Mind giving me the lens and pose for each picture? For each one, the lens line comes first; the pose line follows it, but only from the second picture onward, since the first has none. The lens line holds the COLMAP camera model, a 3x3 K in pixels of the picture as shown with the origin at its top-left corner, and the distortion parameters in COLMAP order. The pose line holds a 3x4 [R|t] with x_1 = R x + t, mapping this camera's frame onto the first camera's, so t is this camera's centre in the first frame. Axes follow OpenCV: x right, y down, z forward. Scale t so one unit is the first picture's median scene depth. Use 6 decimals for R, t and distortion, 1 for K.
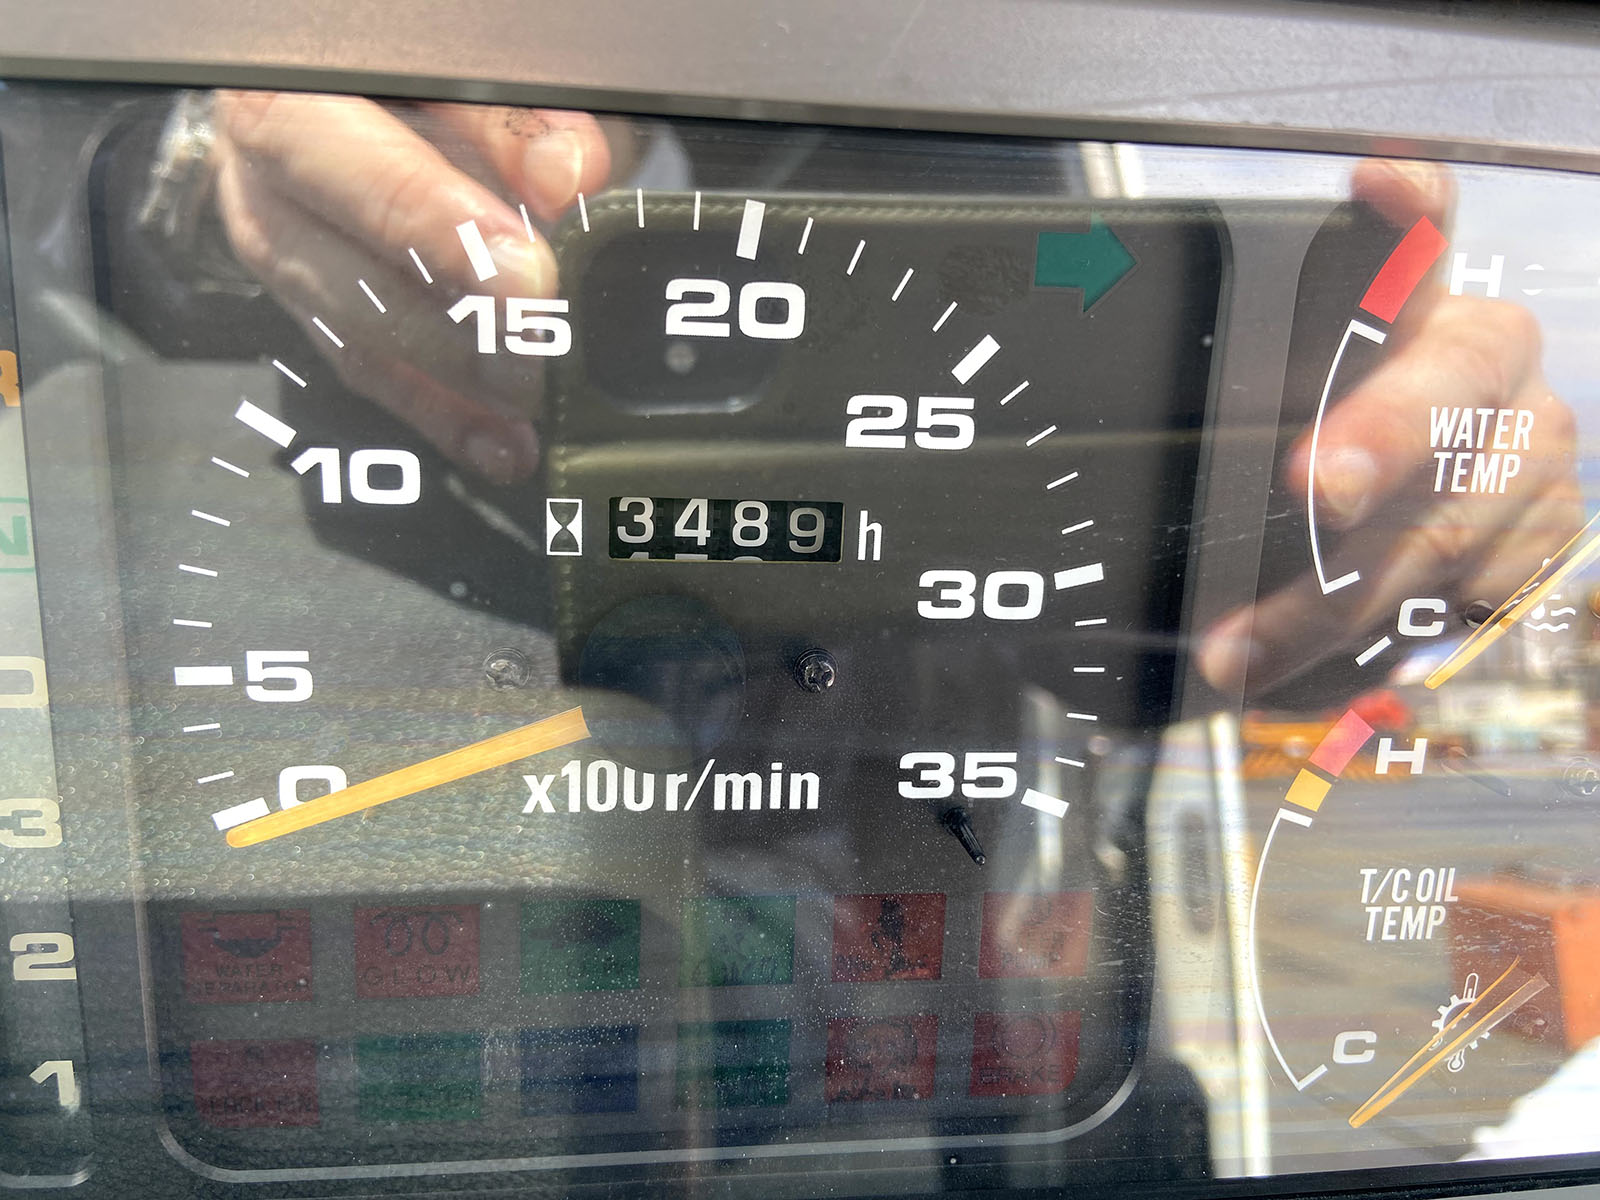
lens RADIAL K [[1212.6, 0, 799.1], [0, 1212.6, 560.6], [0, 0, 1]] dist [-0.013369, -0.009654]
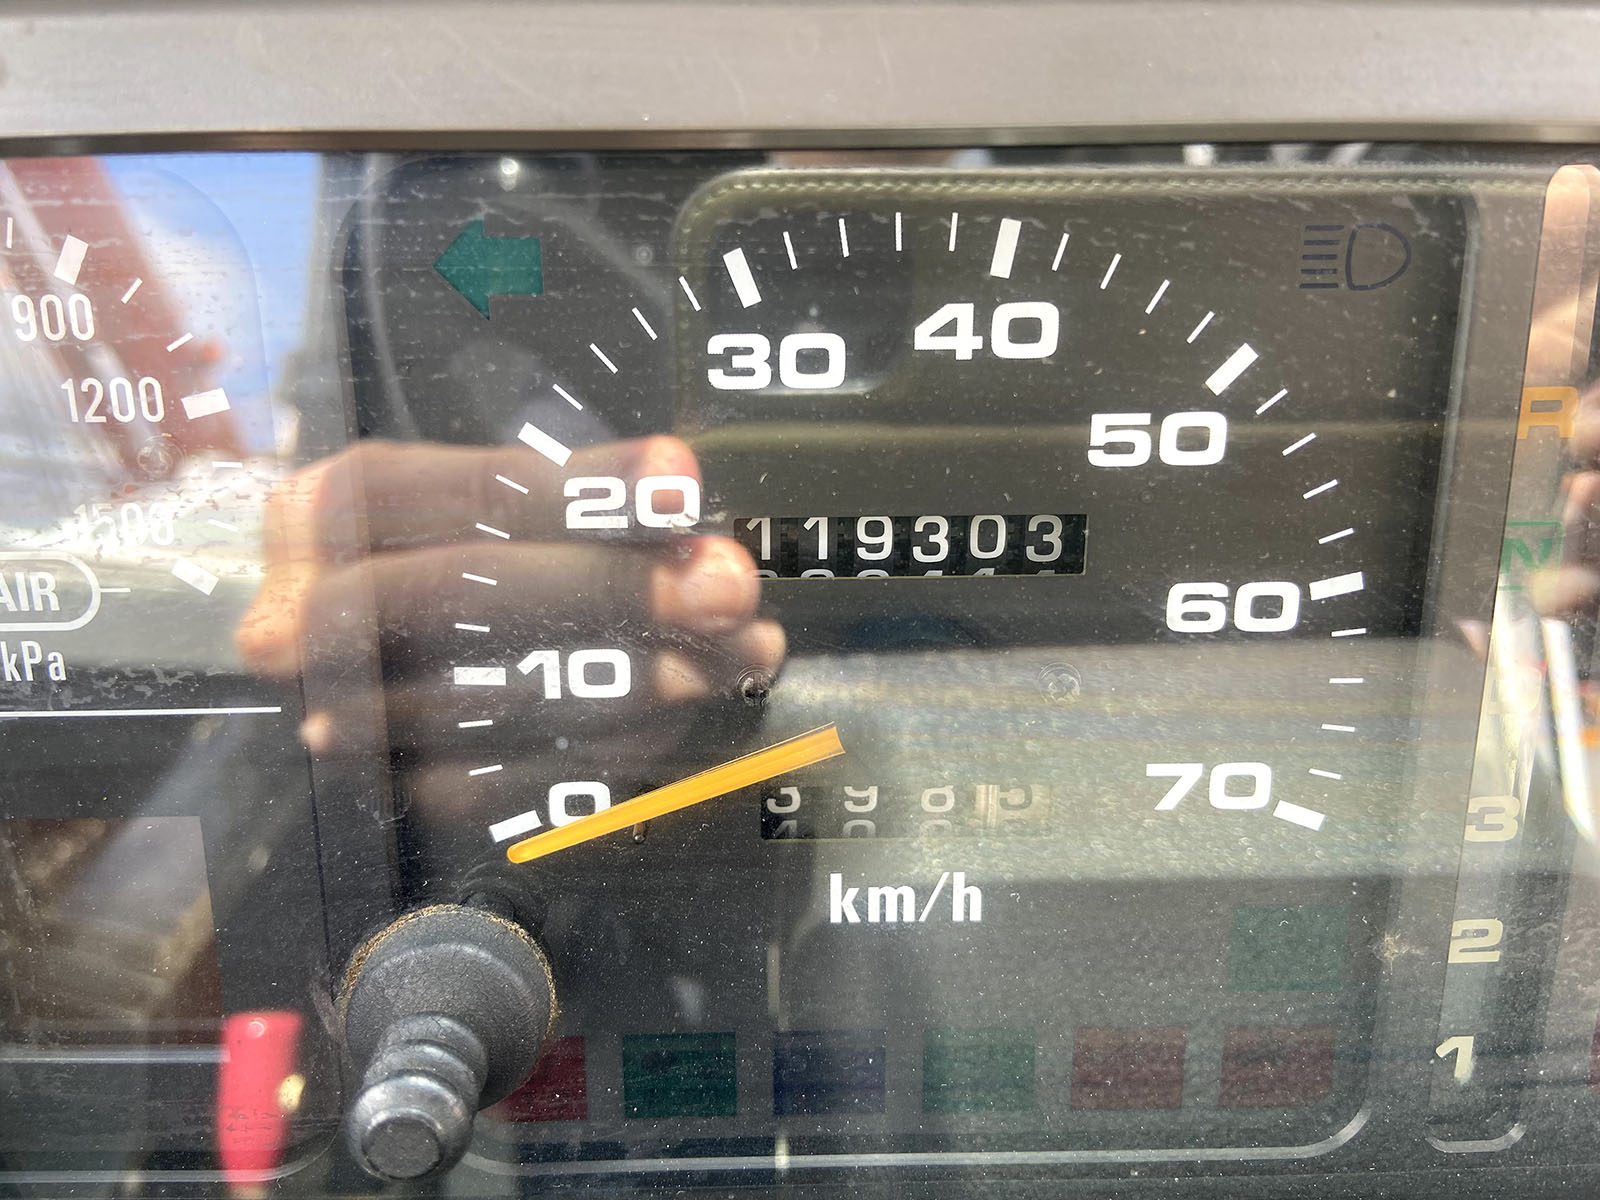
lens RADIAL K [[1199.6, 0, 800.0], [0, 1199.6, 600.0], [0, 0, 1]] dist [0.005009, 0.002621]
pose [[0.995100, -0.020671, -0.096688, -0.114611], [0.022361, 0.999615, 0.016431, -0.001549], [0.096311, -0.018512, 0.995179, -0.015416]]
